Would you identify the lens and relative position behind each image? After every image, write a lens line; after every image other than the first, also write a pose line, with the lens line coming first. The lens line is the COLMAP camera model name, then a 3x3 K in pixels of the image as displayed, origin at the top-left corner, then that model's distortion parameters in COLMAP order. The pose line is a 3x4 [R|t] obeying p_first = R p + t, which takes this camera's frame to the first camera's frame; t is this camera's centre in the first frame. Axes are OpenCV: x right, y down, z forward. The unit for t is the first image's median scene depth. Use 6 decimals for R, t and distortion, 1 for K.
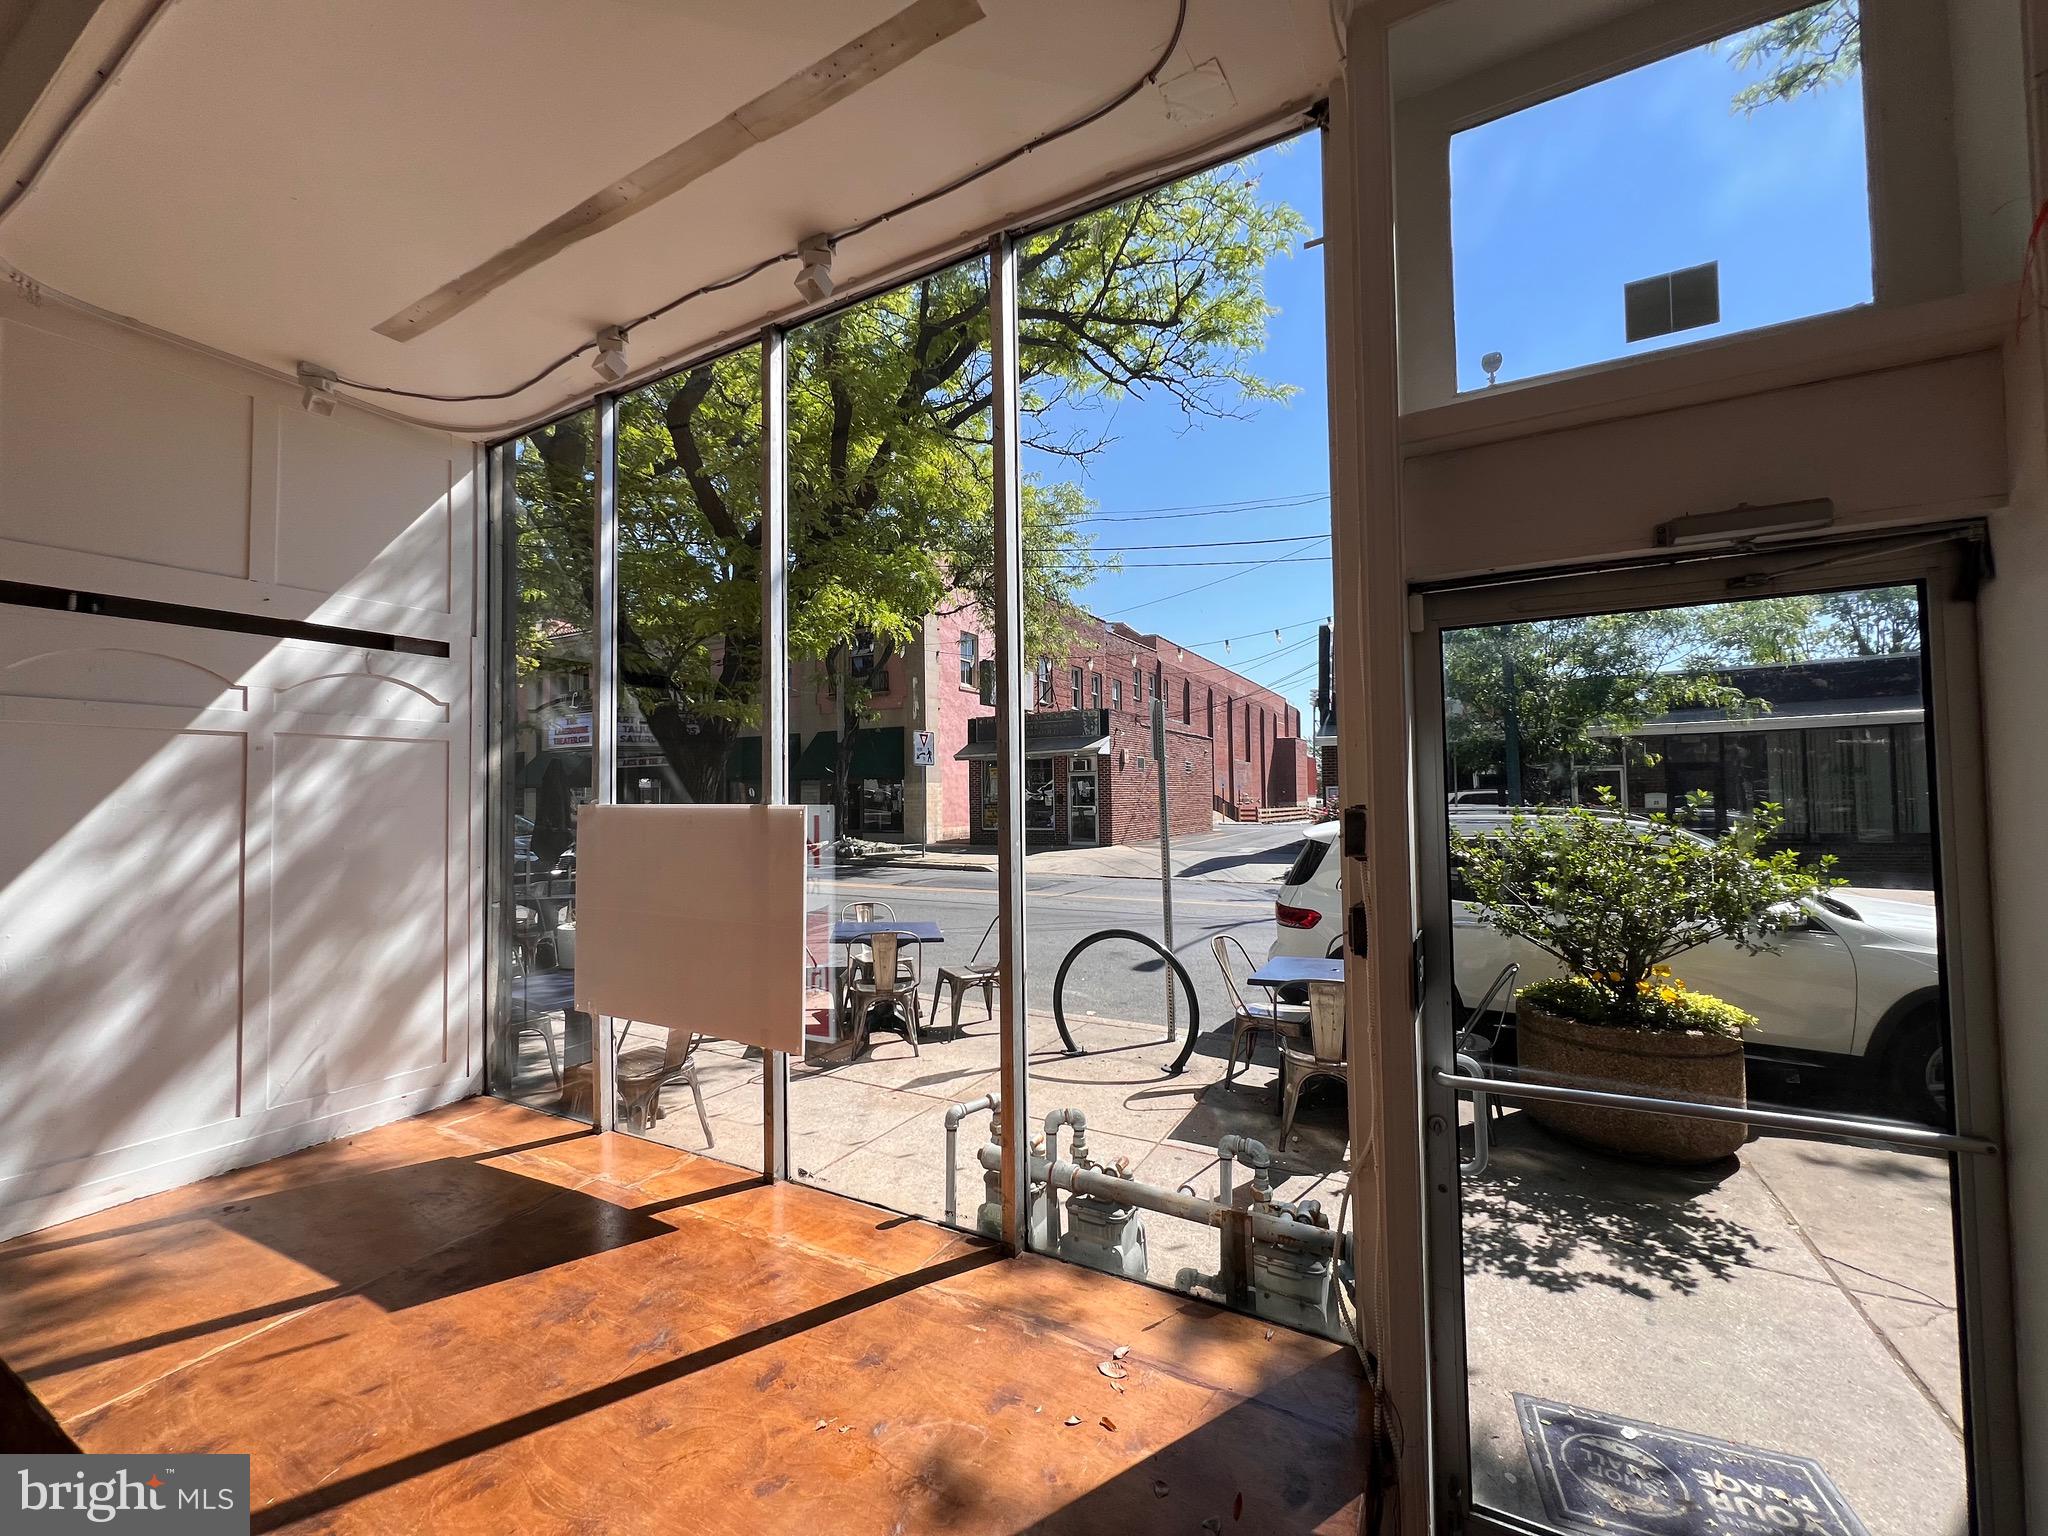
lens RADIAL K [[814.2, 0, 1029.0], [0, 814.2, 769.3], [0, 0, 1]] dist [-0.000978, -0.000436]
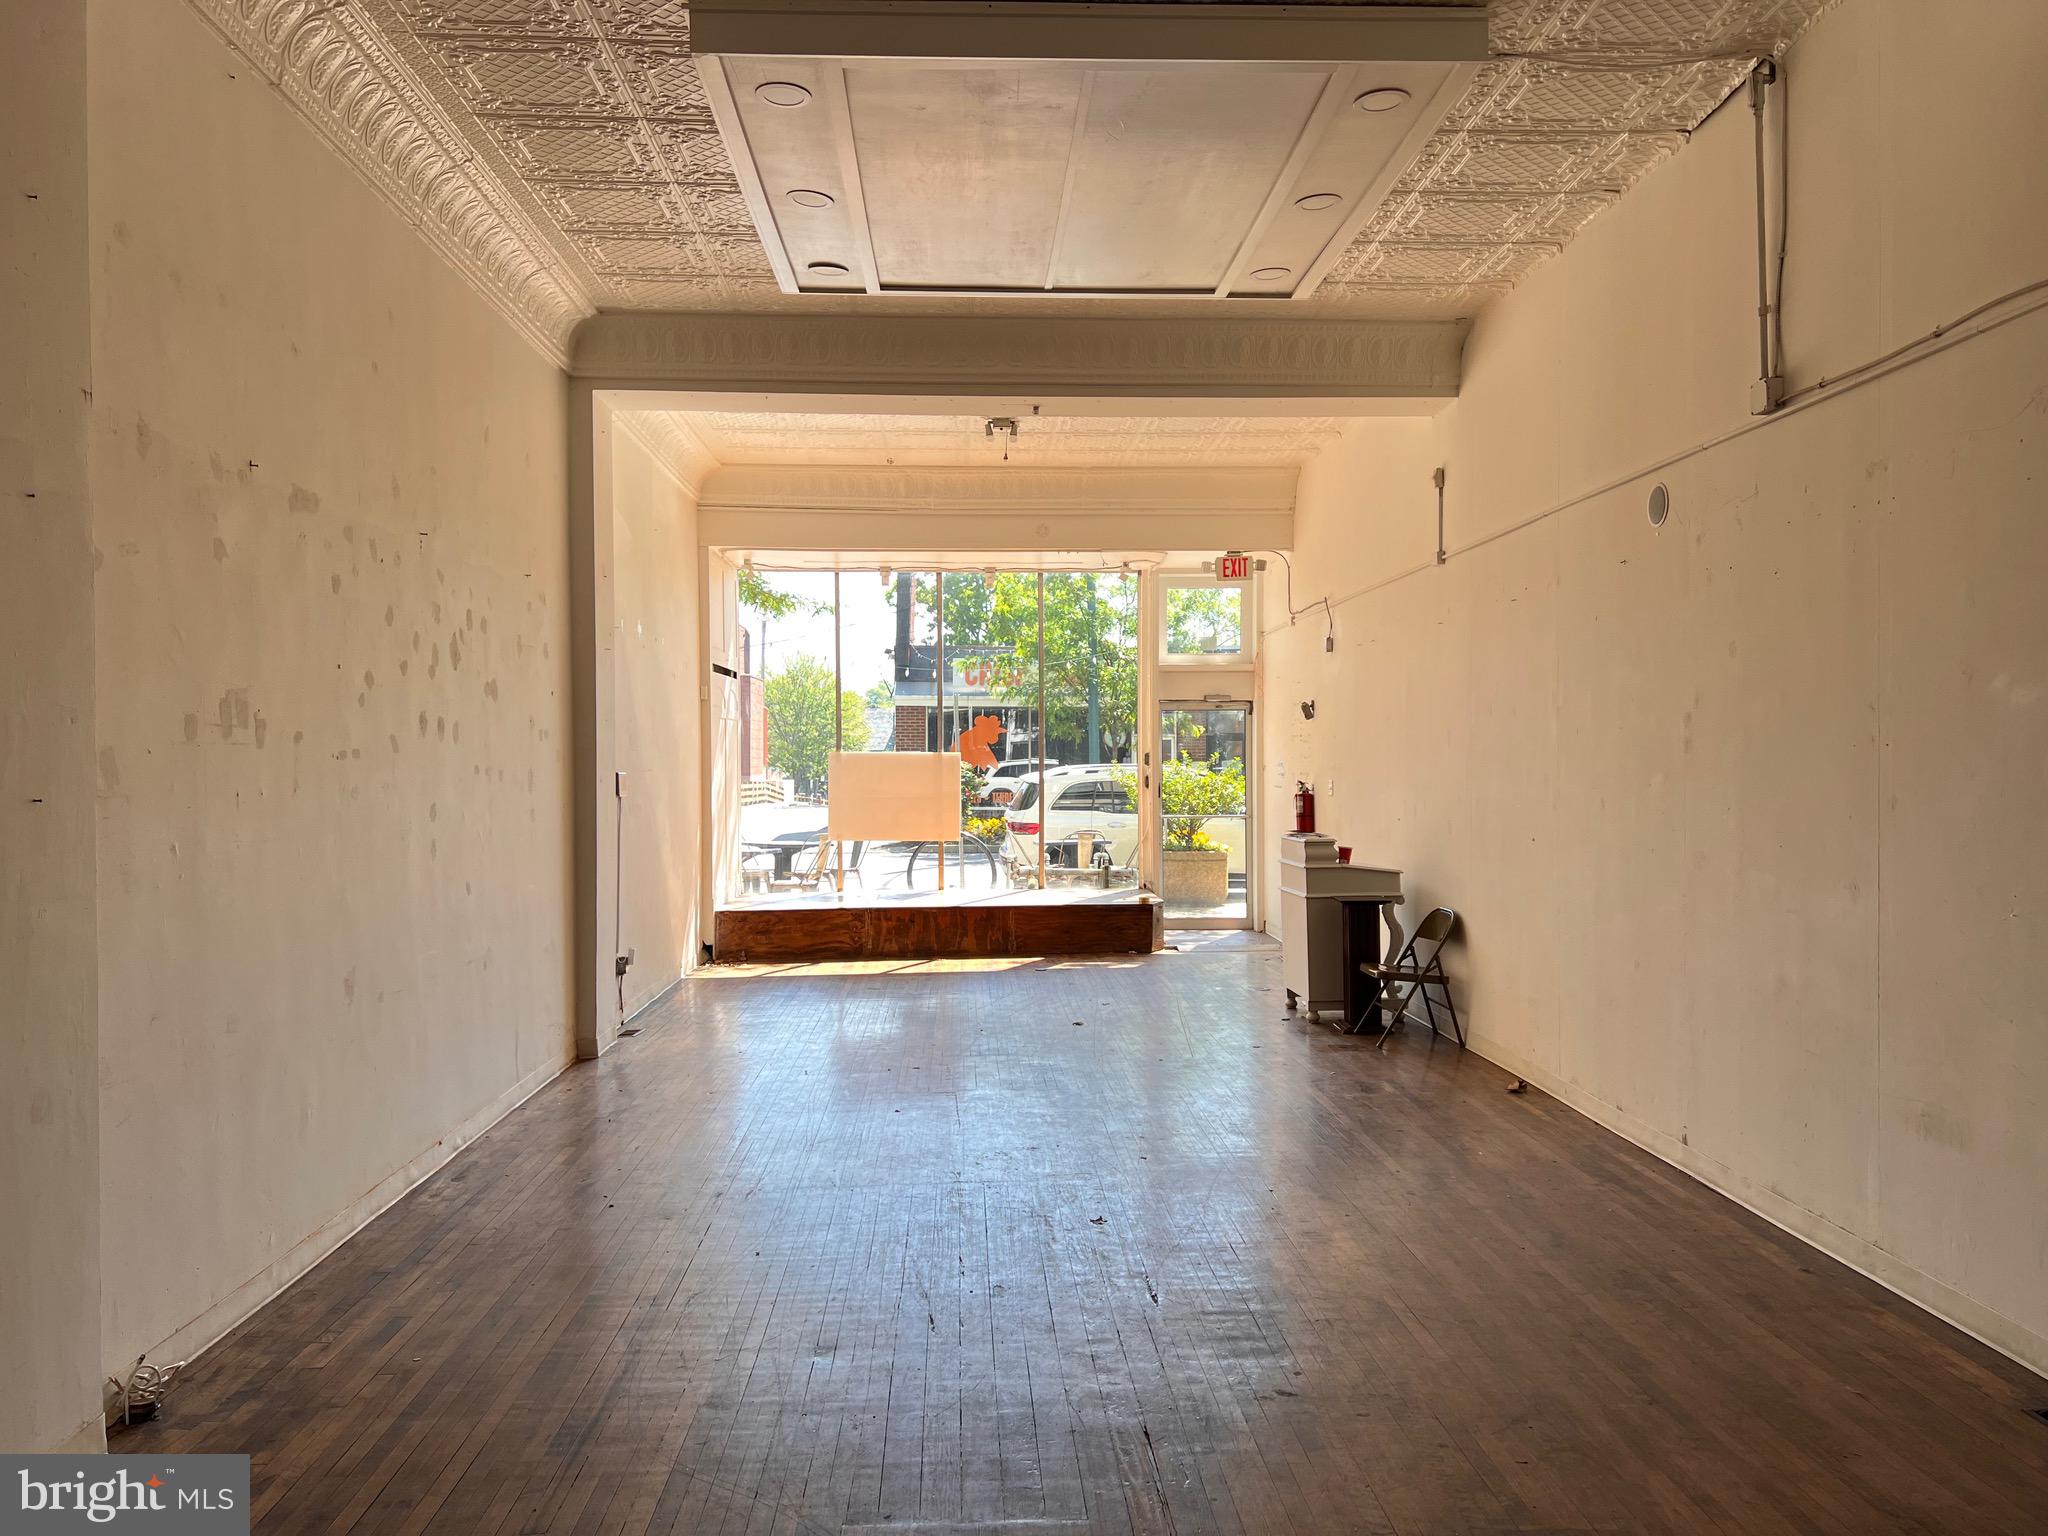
lens RADIAL K [[1497.2, 0, 1035.8], [0, 1497.2, 770.2], [0, 0, 1]] dist [0.032510, -0.019022]
pose [[0.854078, 0.014593, 0.519939, -0.304837], [-0.032571, 0.999145, 0.025460, -0.005498], [-0.519123, -0.038680, 0.853824, -0.394749]]
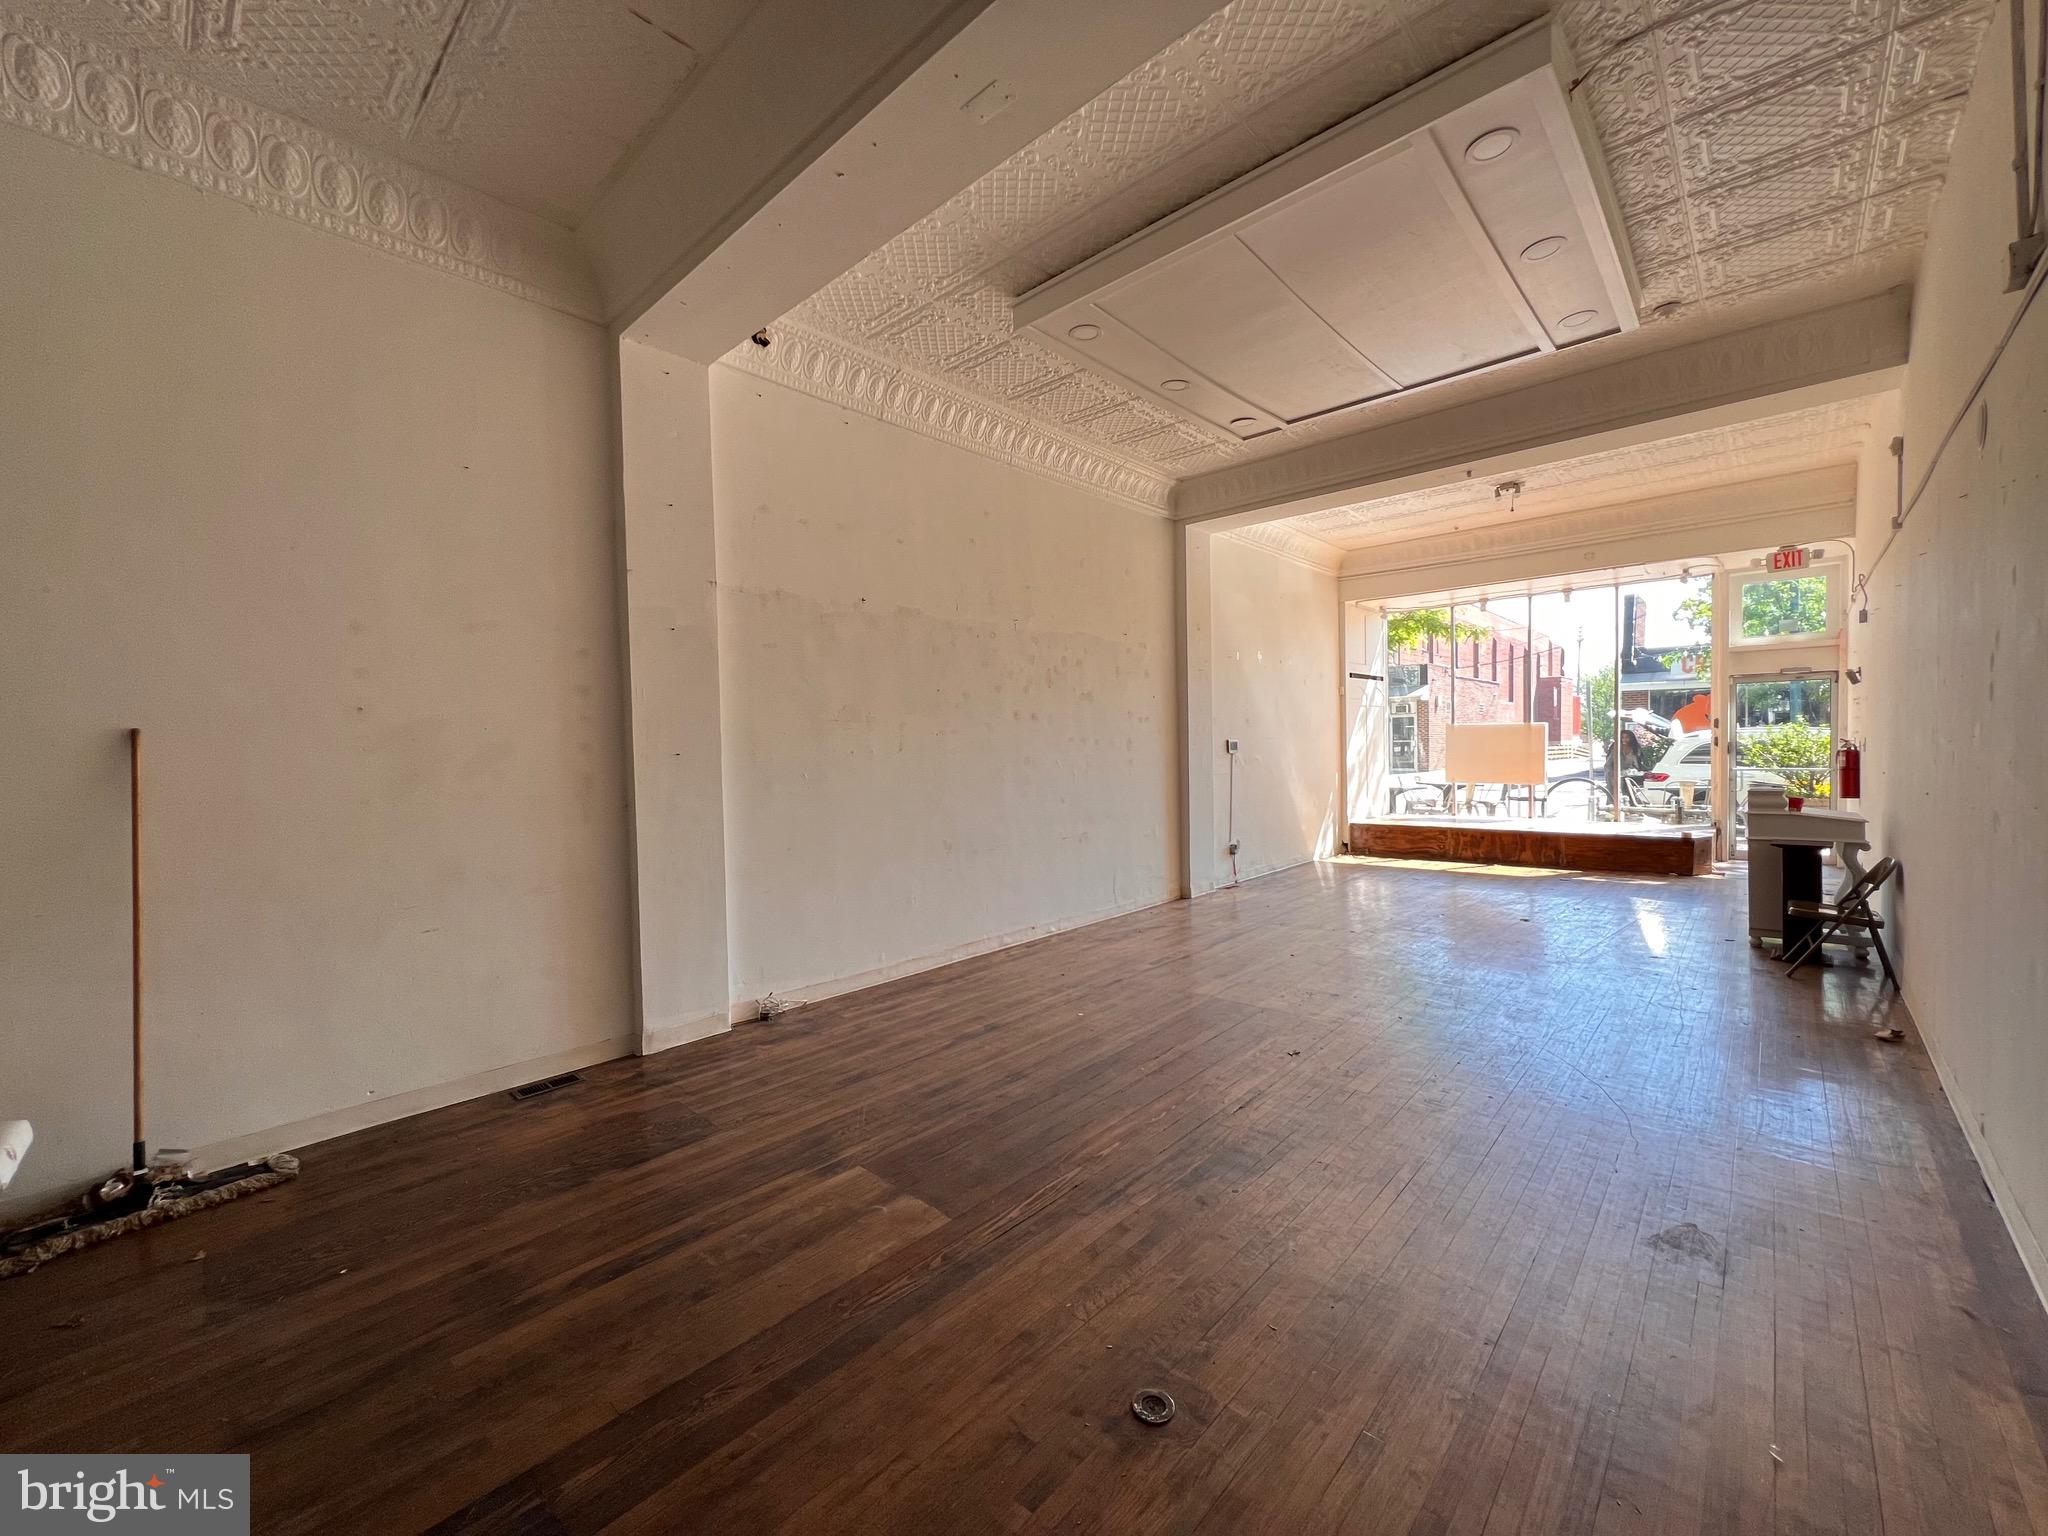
lens RADIAL K [[814.2, 0, 1034.7], [0, 814.2, 763.8], [0, 0, 1]] dist [-0.000978, -0.000436]
pose [[0.971512, 0.006879, -0.236889, -0.195369], [0.008515, 0.997920, 0.063902, -0.005016], [0.236836, -0.064099, 0.969433, -0.387302]]
